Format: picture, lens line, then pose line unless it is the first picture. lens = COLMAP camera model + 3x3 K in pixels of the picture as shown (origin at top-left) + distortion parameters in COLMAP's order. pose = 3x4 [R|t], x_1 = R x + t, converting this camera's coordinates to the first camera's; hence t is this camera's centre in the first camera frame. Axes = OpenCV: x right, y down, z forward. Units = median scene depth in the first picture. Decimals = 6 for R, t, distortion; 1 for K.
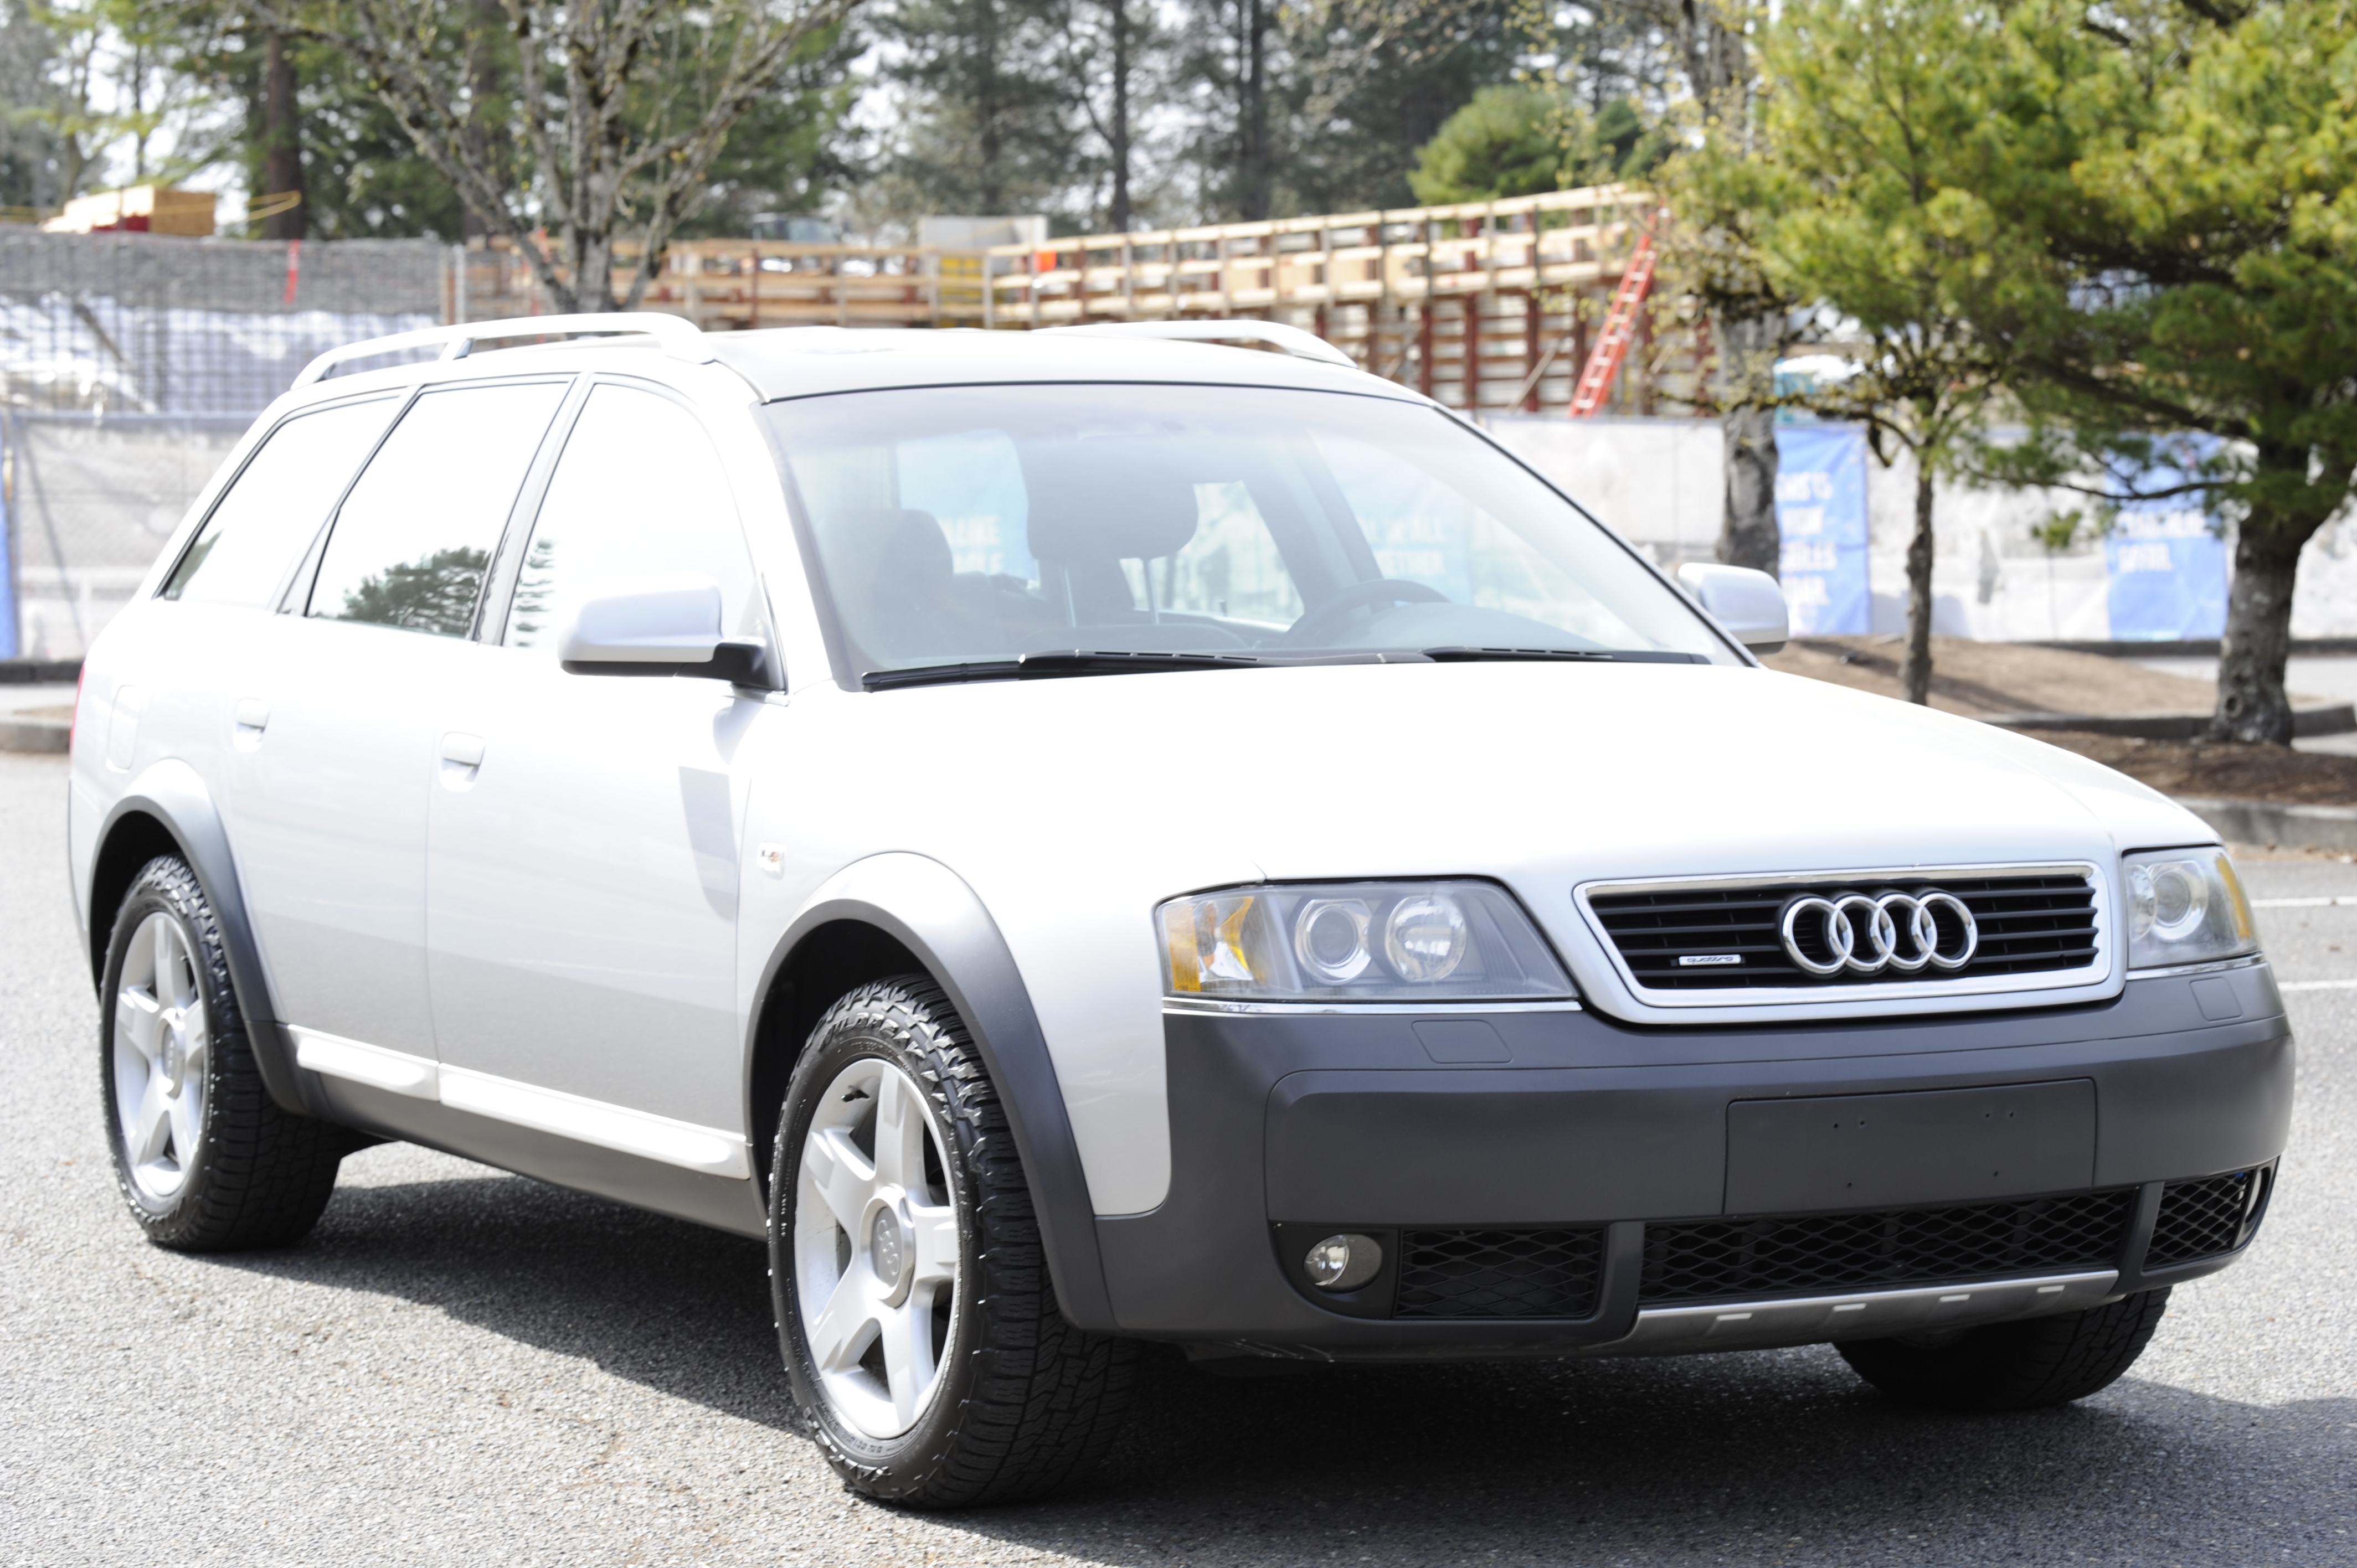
lens RADIAL K [[5798.7, 0, 1178.5], [0, 5798.7, 784.0], [0, 0, 1]] dist [0.038980, 0.073076]
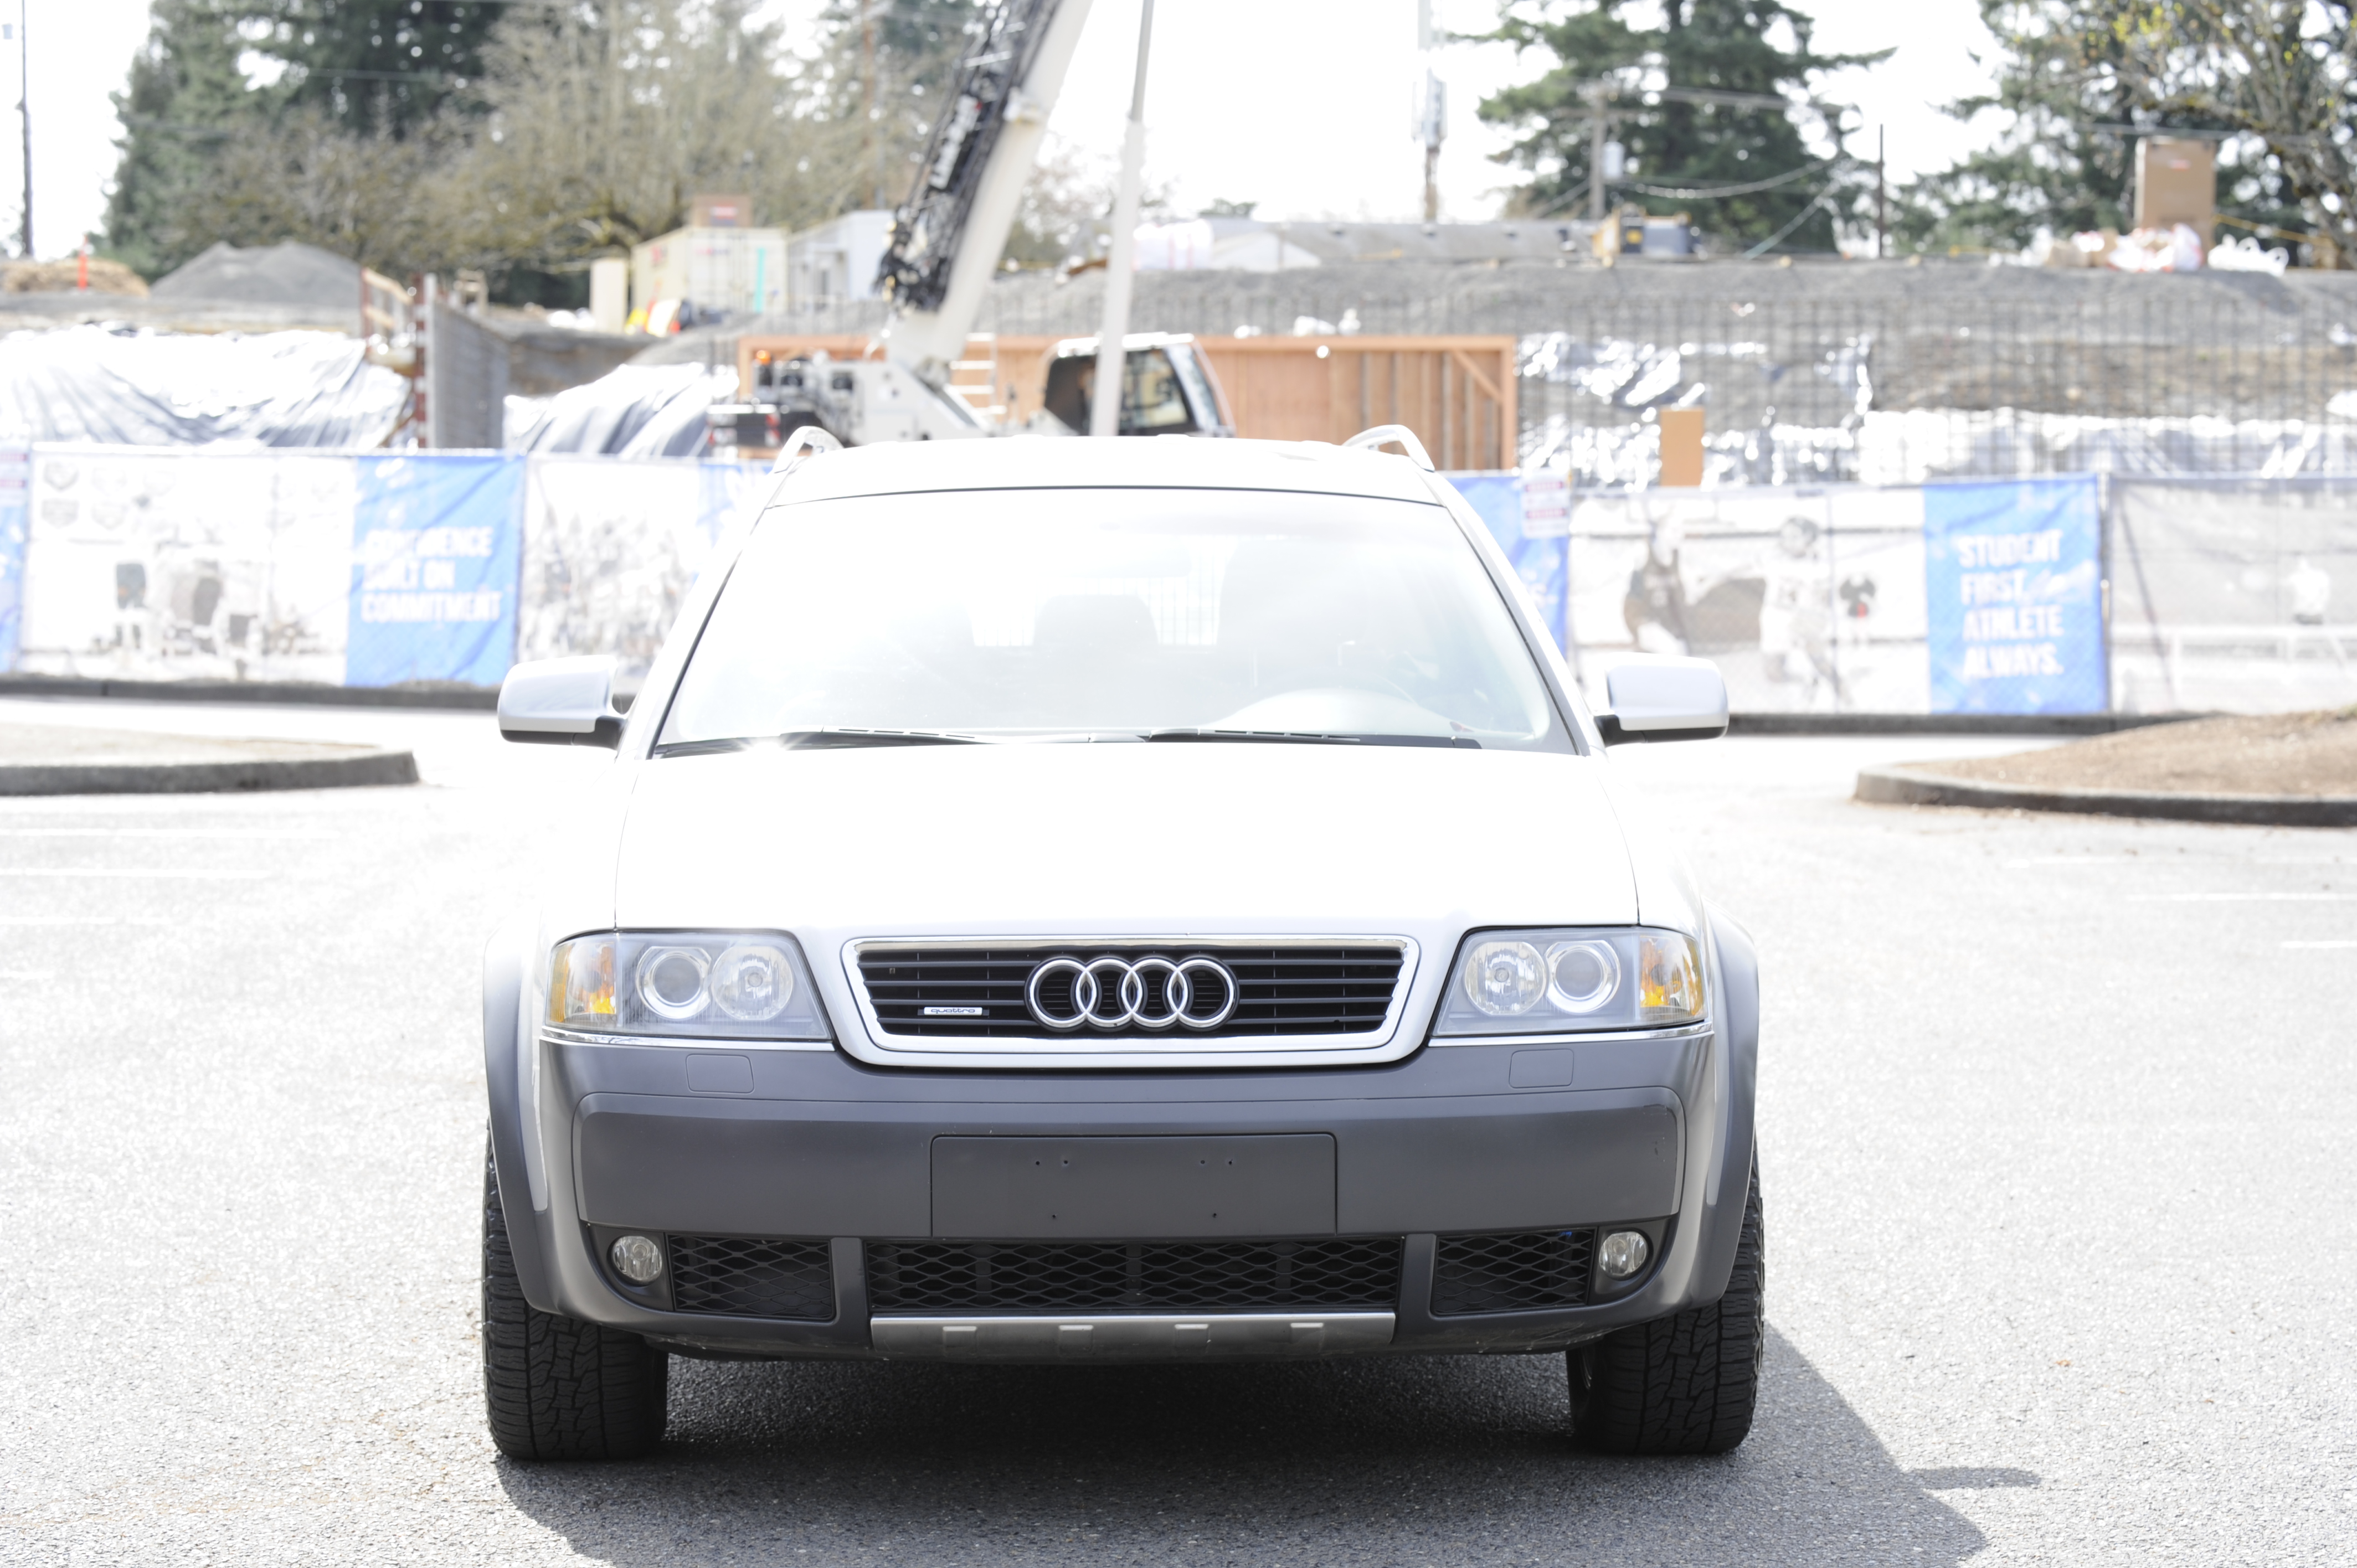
lens RADIAL K [[5798.7, 0, 1178.5], [0, 5798.7, 784.0], [0, 0, 1]] dist [0.038980, 0.073076]
pose [[0.889773, 0.018633, -0.456024, 0.638050], [-0.022305, 0.999748, -0.002671, -0.011676], [0.455859, 0.012548, 0.889964, 0.015928]]
